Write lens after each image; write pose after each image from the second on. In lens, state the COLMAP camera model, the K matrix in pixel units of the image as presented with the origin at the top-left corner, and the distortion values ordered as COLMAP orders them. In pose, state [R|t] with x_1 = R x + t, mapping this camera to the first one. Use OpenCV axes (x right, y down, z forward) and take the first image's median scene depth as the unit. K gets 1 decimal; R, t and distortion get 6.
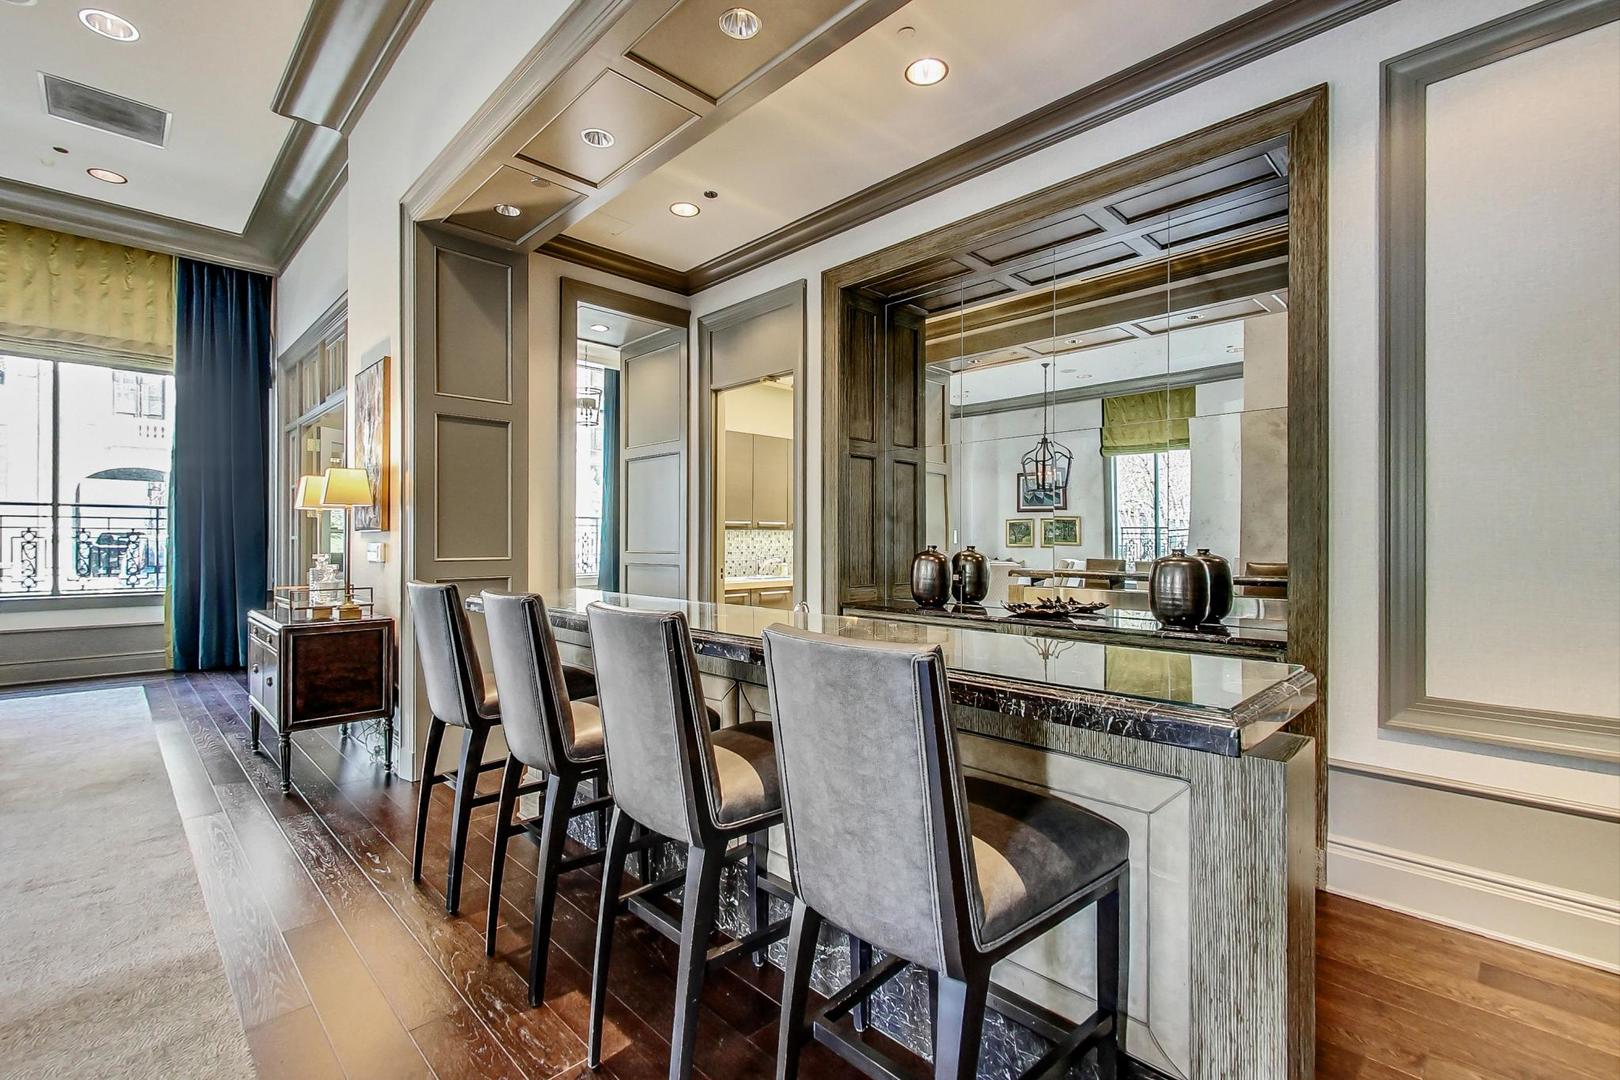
lens RADIAL K [[714.9, 0, 810.3], [0, 714.9, 539.9], [0, 0, 1]] dist [0.000655, 0.000037]
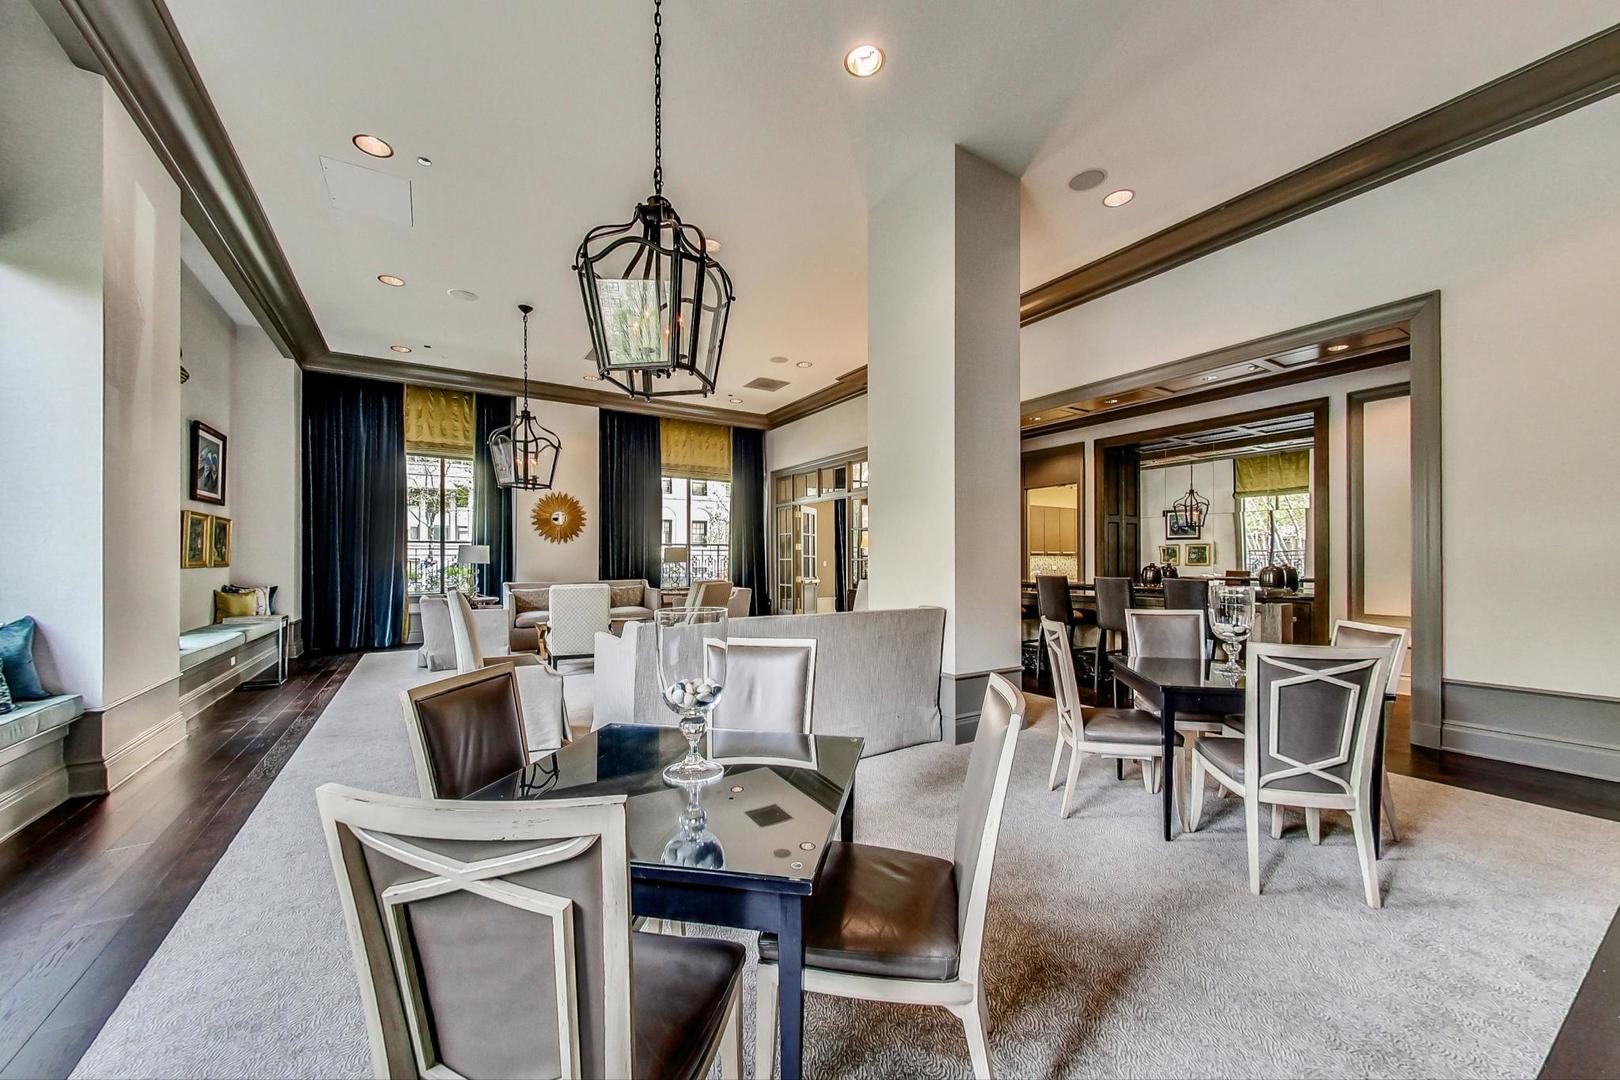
lens RADIAL K [[606.4, 0, 807.5], [0, 606.4, 565.2], [0, 0, 1]] dist [-0.000259, 0.000019]
pose [[0.975144, -0.002309, -0.221559, -0.303776], [0.003946, 0.999968, 0.006944, -0.000051], [0.221536, -0.007646, 0.975122, -0.724448]]
